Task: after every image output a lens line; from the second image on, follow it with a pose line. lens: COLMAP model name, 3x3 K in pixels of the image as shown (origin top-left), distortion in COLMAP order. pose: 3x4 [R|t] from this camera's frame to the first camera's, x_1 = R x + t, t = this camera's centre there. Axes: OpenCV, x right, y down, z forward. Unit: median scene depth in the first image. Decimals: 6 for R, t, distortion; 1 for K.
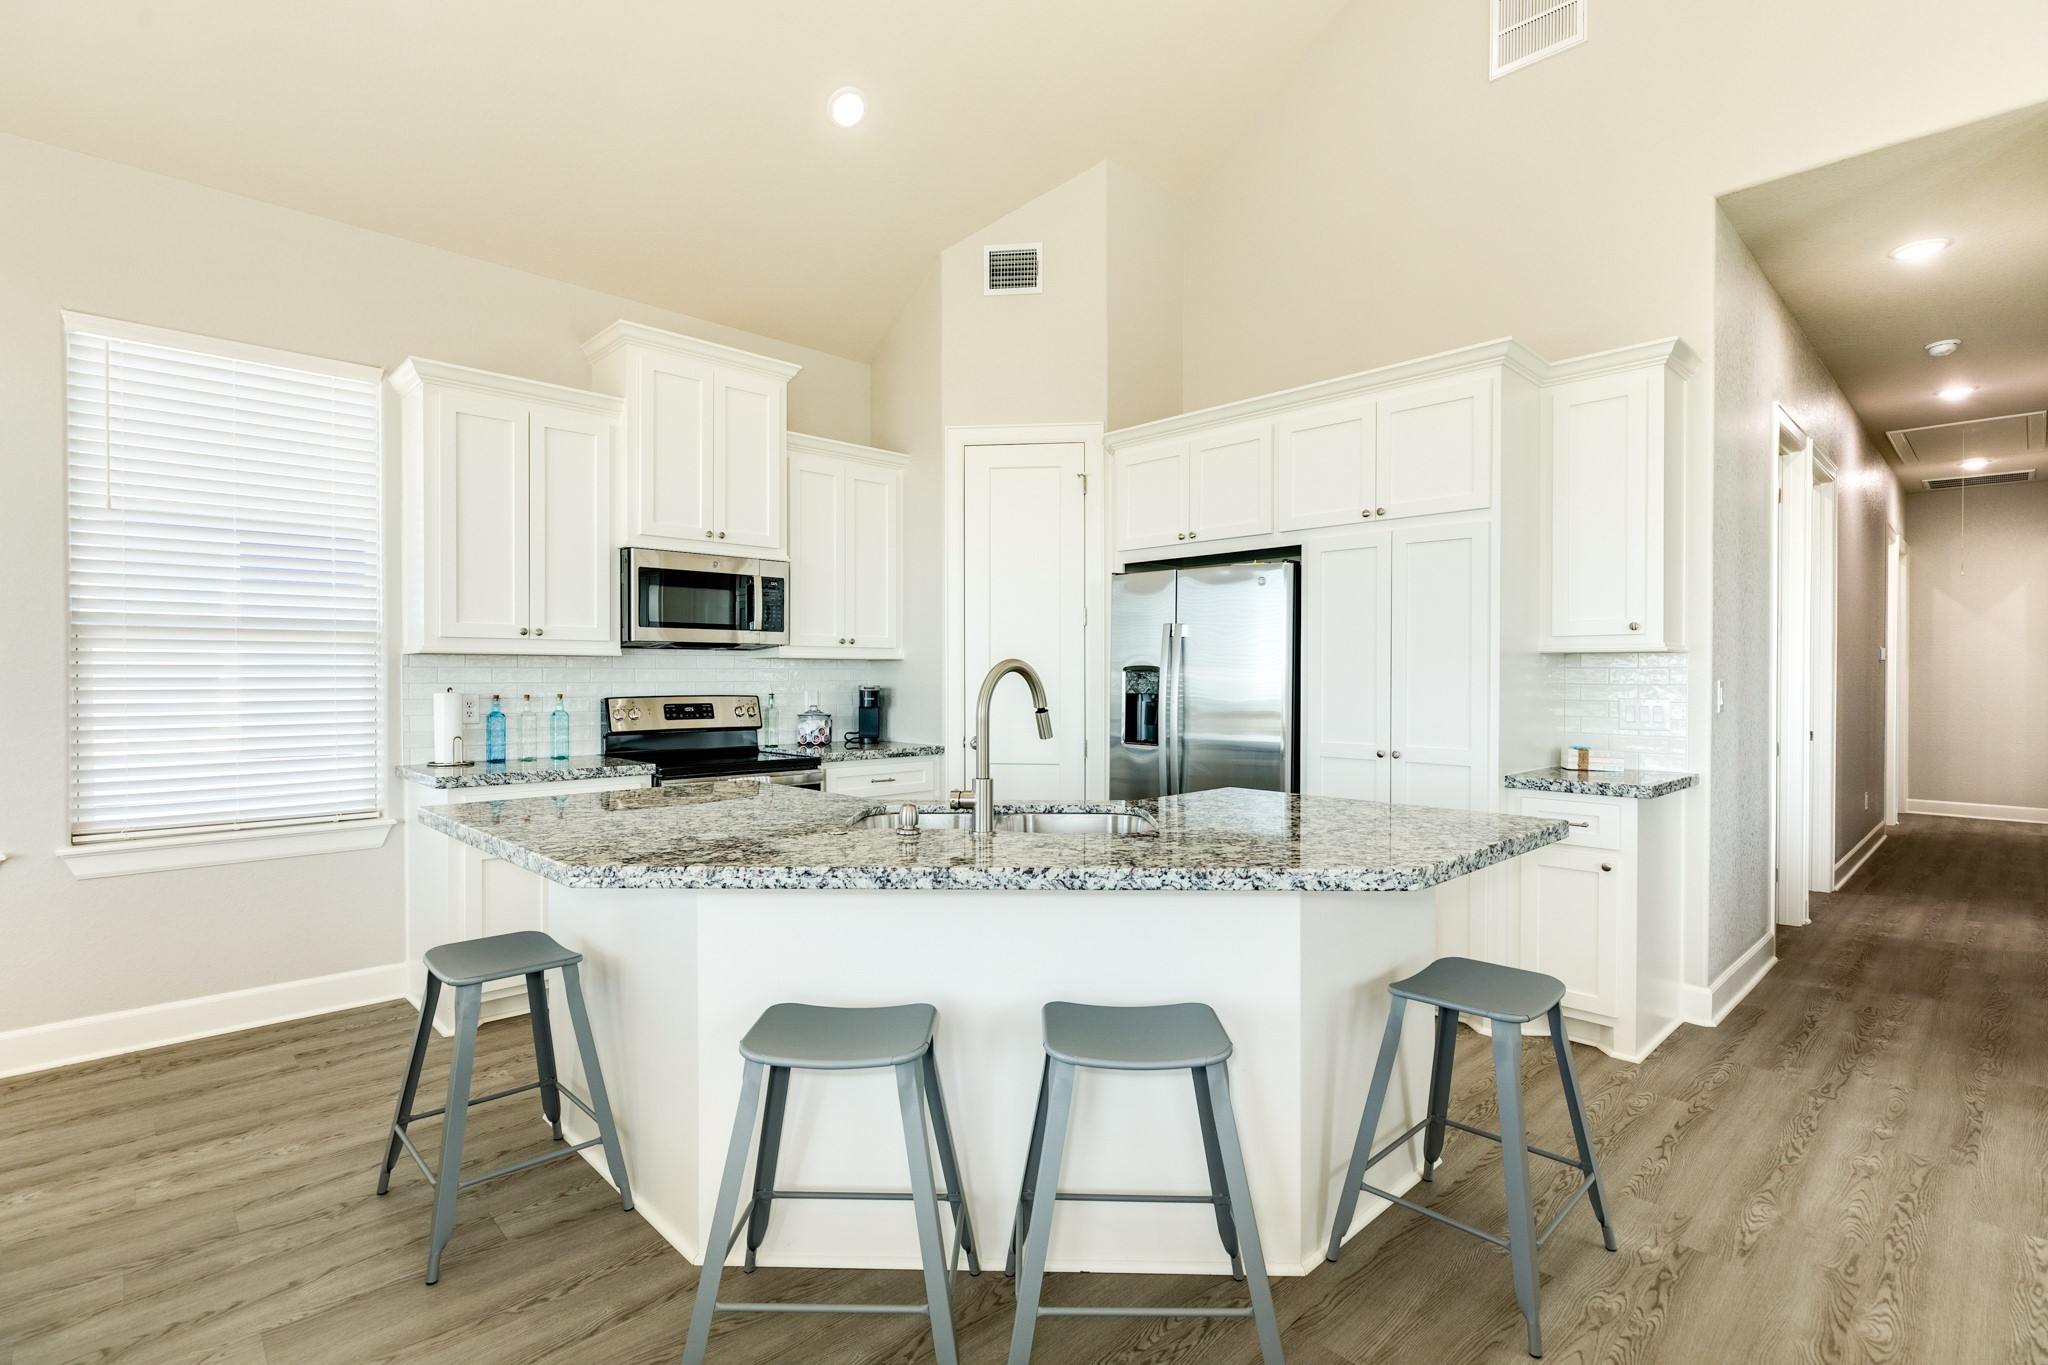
lens RADIAL K [[968.6, 0, 1019.7], [0, 968.6, 682.8], [0, 0, 1]] dist [-0.001105, 0.000405]
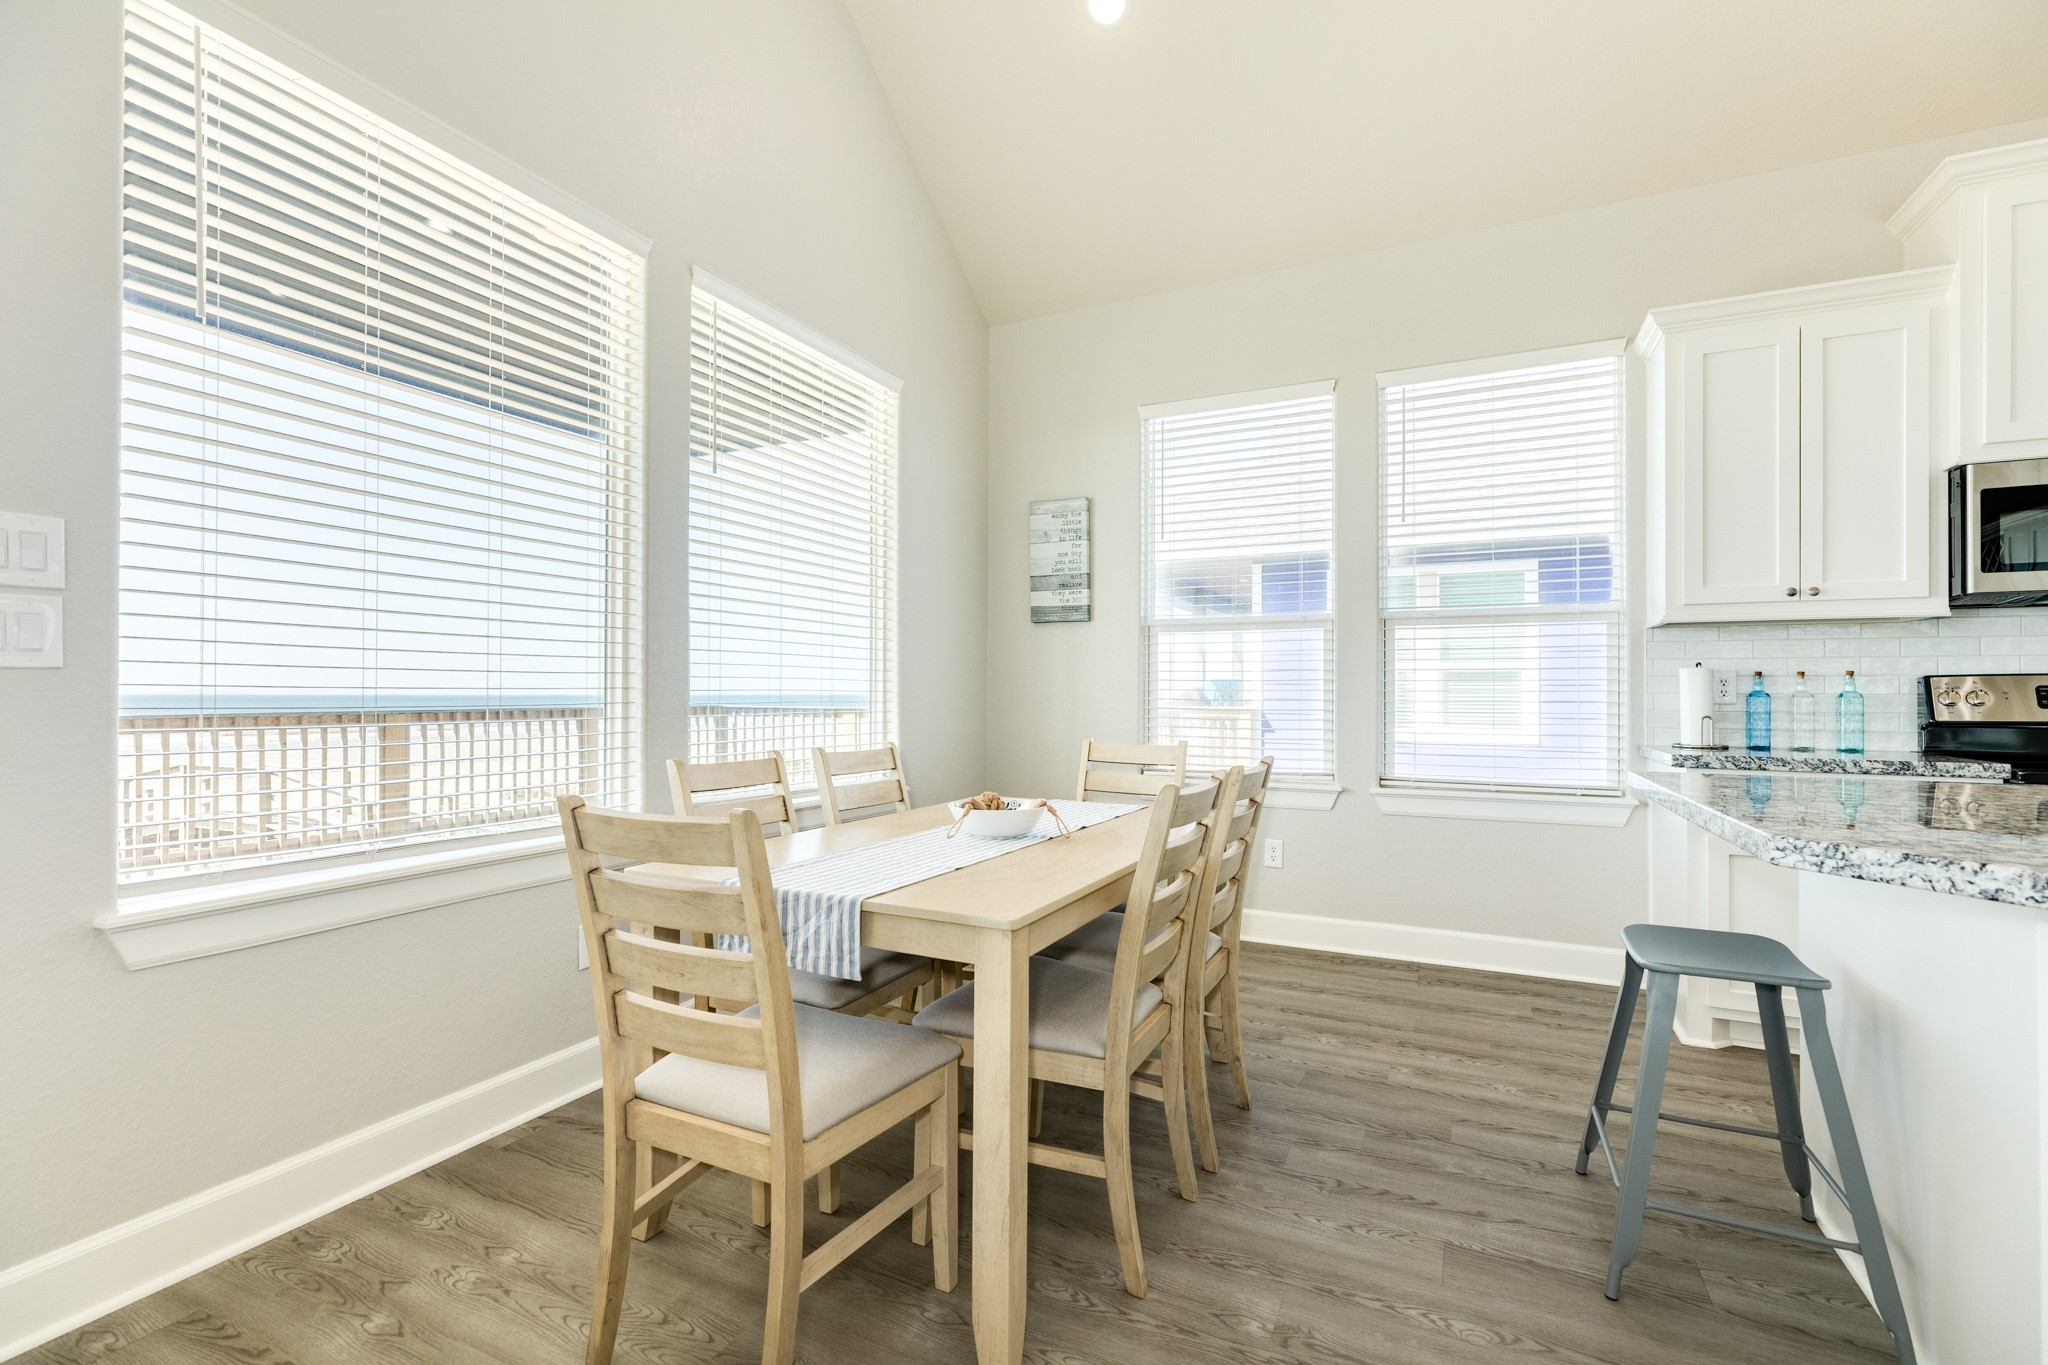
lens RADIAL K [[910.9, 0, 1019.8], [0, 910.9, 684.7], [0, 0, 1]] dist [0.005532, -0.000318]
pose [[0.347528, -0.006966, -0.937644, -0.006658], [-0.009694, 0.999892, -0.011021, 0.039616], [0.937619, 0.012919, 0.347423, 0.101809]]
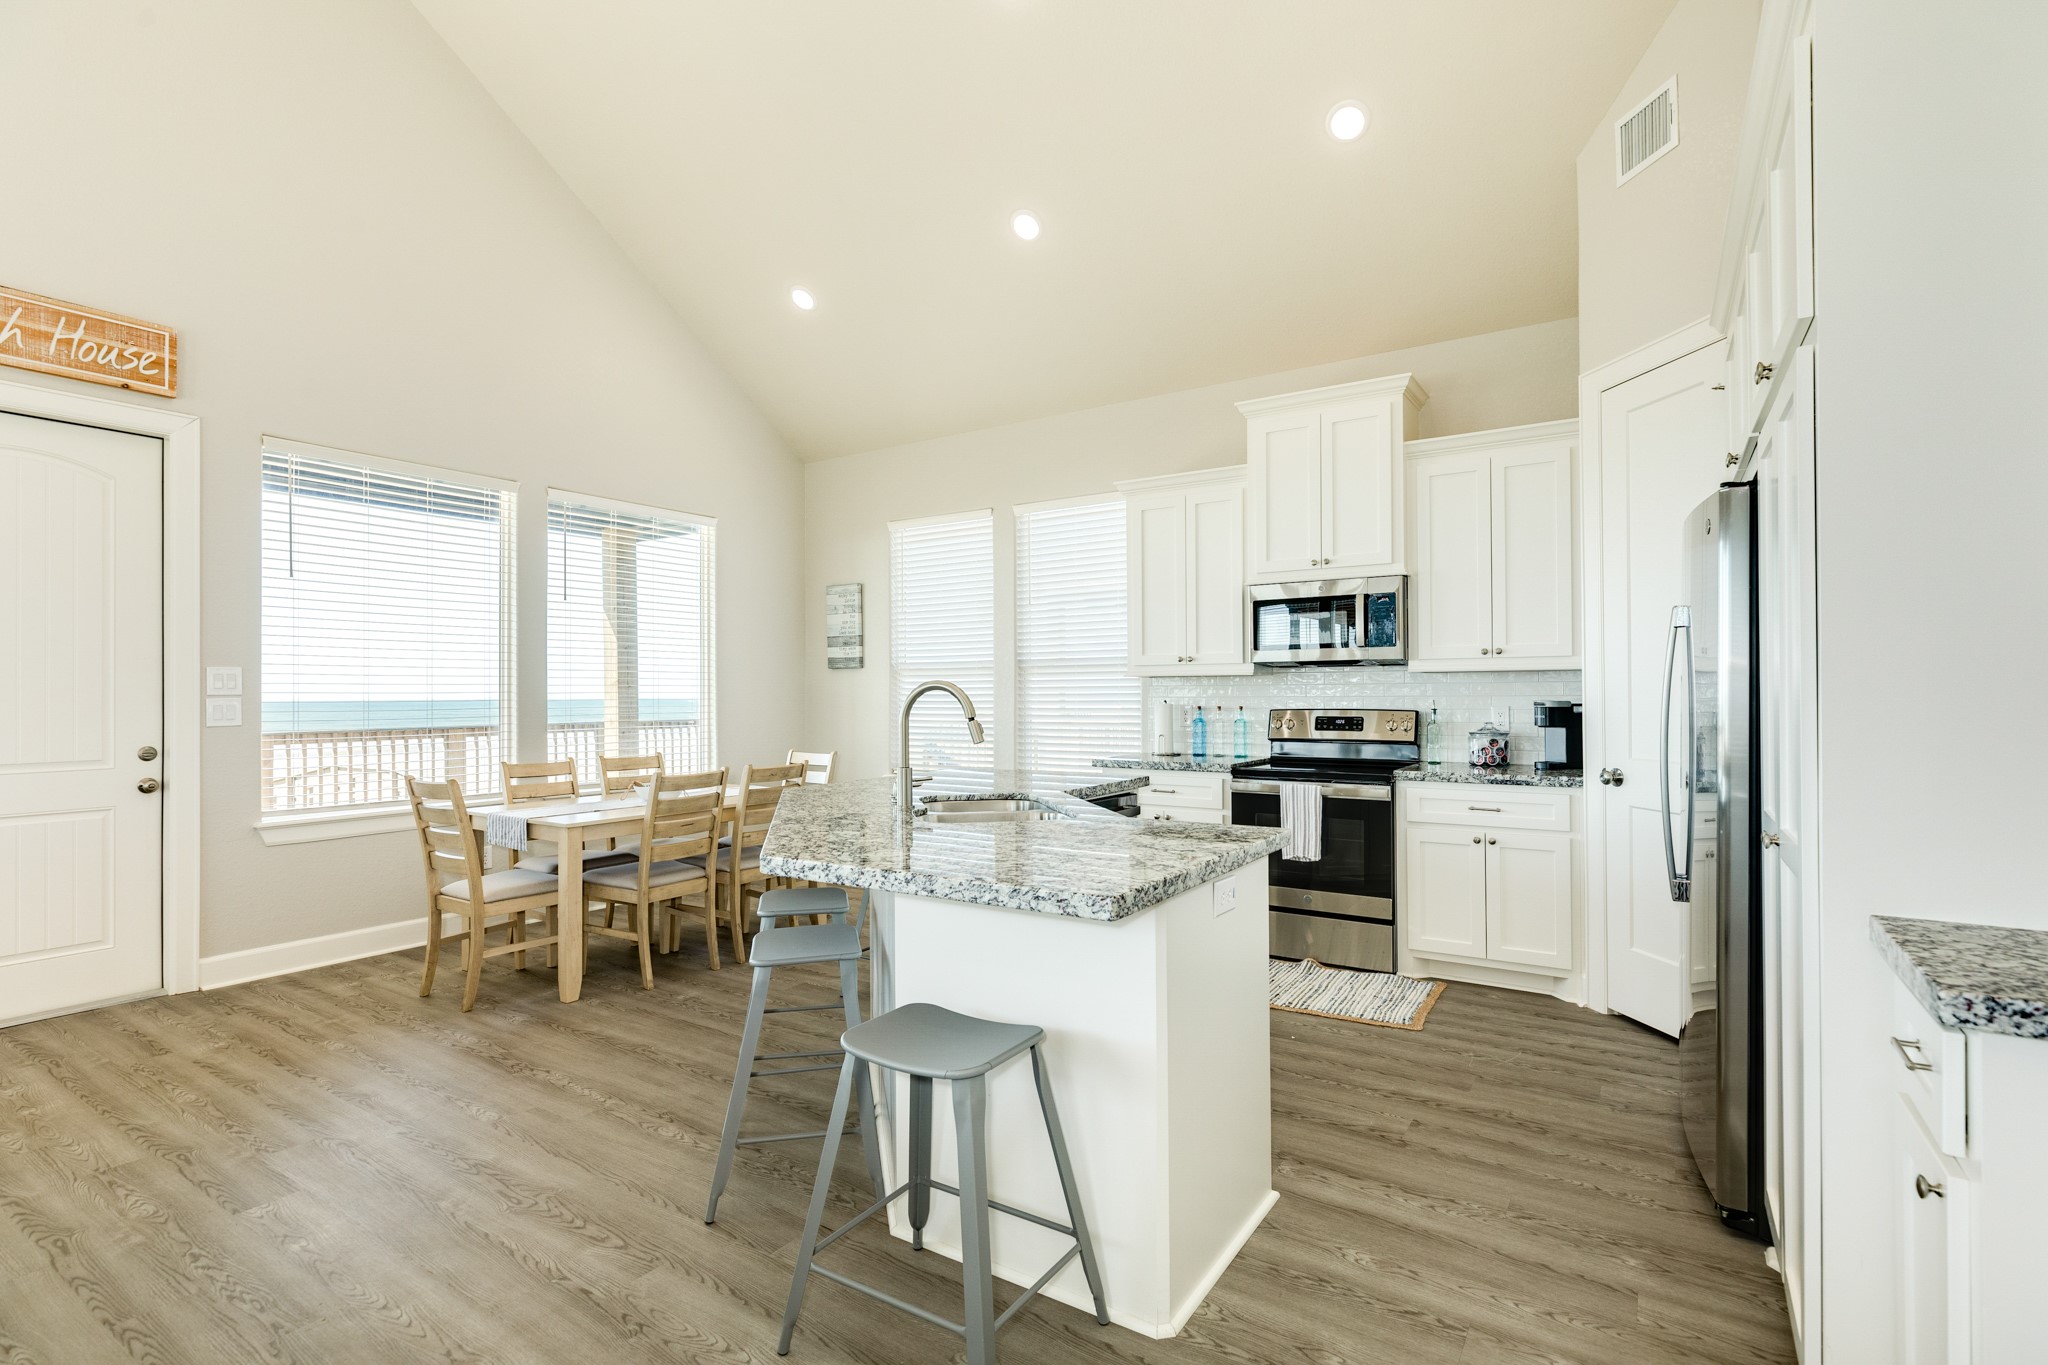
lens RADIAL K [[968.6, 0, 1019.7], [0, 968.6, 682.8], [0, 0, 1]] dist [-0.001105, 0.000405]
pose [[0.221681, -0.012446, -0.975040, 0.720433], [-0.000883, 0.999916, -0.012964, -0.002199], [0.975119, 0.003735, 0.221651, 0.456246]]
